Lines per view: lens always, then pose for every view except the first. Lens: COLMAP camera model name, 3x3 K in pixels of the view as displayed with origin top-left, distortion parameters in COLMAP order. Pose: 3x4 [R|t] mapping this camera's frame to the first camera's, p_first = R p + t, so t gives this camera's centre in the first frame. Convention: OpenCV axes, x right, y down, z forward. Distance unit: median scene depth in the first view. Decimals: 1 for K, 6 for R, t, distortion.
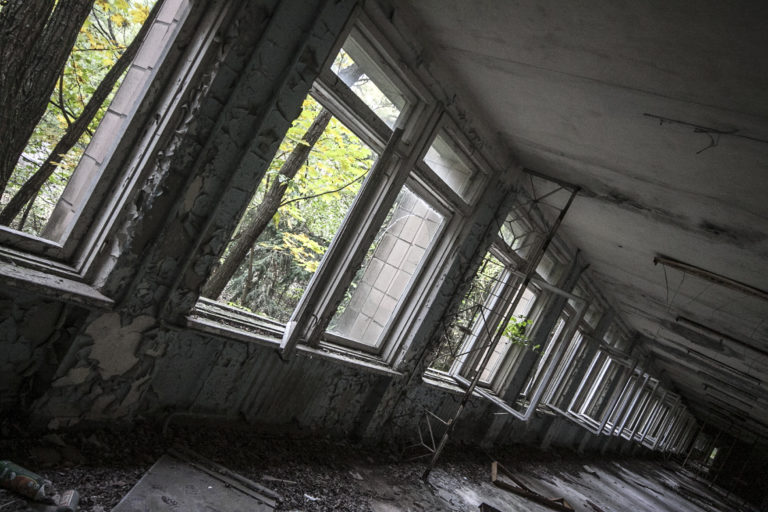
lens RADIAL K [[573.4, 0, 381.5], [0, 573.4, 259.7], [0, 0, 1]] dist [0.003397, 0.013880]
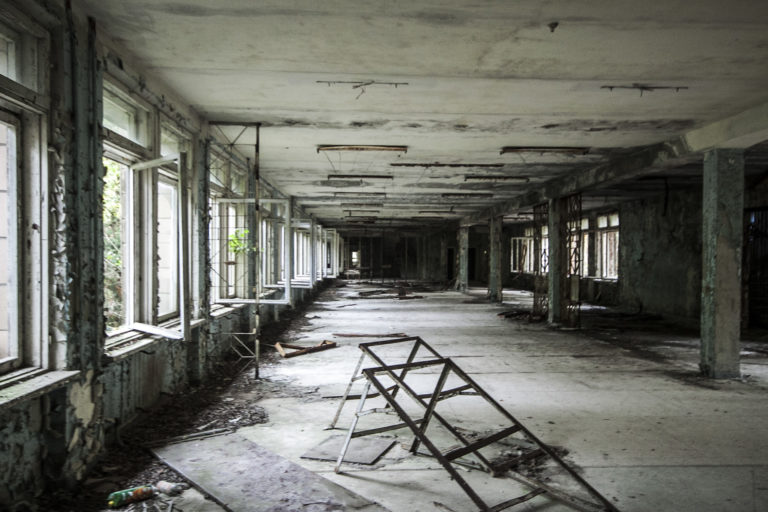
lens RADIAL K [[581.9, 0, 384.7], [0, 581.9, 256.6], [0, 0, 1]] dist [-0.010890, 0.001376]
pose [[0.719520, -0.465636, 0.515242, -0.393667], [0.359778, 0.884524, 0.296945, -0.220115], [-0.594013, -0.028285, 0.803958, -0.333441]]
